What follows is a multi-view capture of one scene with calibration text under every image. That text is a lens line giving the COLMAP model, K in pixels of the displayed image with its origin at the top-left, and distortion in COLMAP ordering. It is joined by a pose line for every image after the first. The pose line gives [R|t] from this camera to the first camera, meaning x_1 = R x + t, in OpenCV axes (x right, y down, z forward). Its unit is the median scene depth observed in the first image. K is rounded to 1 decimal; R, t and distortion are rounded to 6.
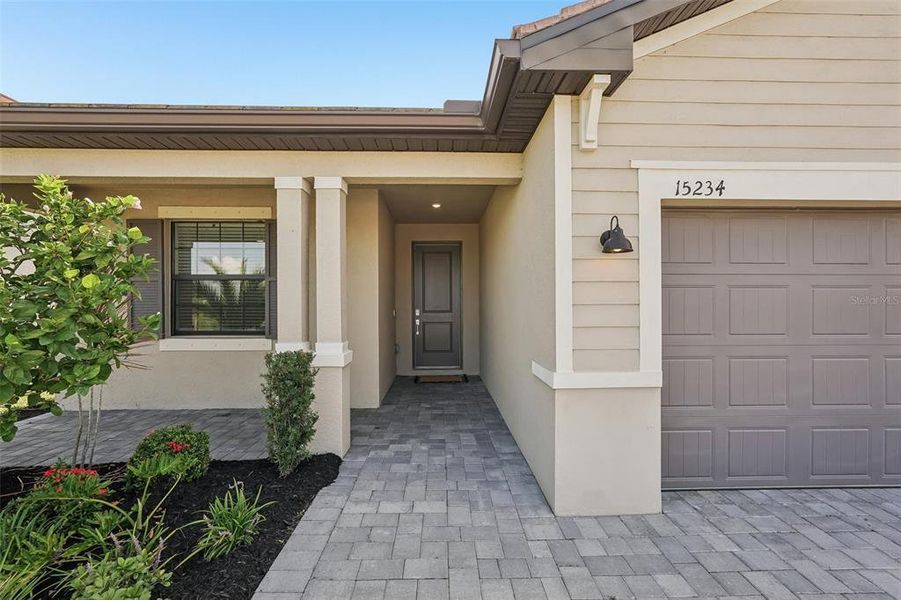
lens RADIAL K [[399.6, 0, 452.8], [0, 399.6, 304.7], [0, 0, 1]] dist [-0.001784, 0.000346]
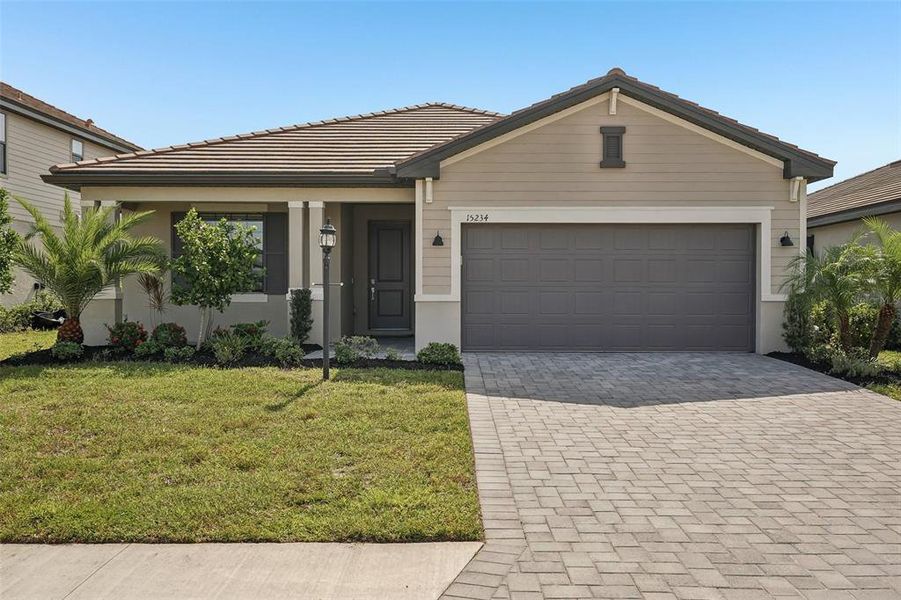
lens RADIAL K [[766.1, 0, 450.5], [0, 766.1, 300.0], [0, 0, 1]] dist [-0.001003, 0.000629]
pose [[0.999550, 0.003777, -0.029742, 0.503203], [-0.003537, 0.999961, 0.008130, 0.135441], [0.029771, -0.008021, 0.999525, -3.003648]]
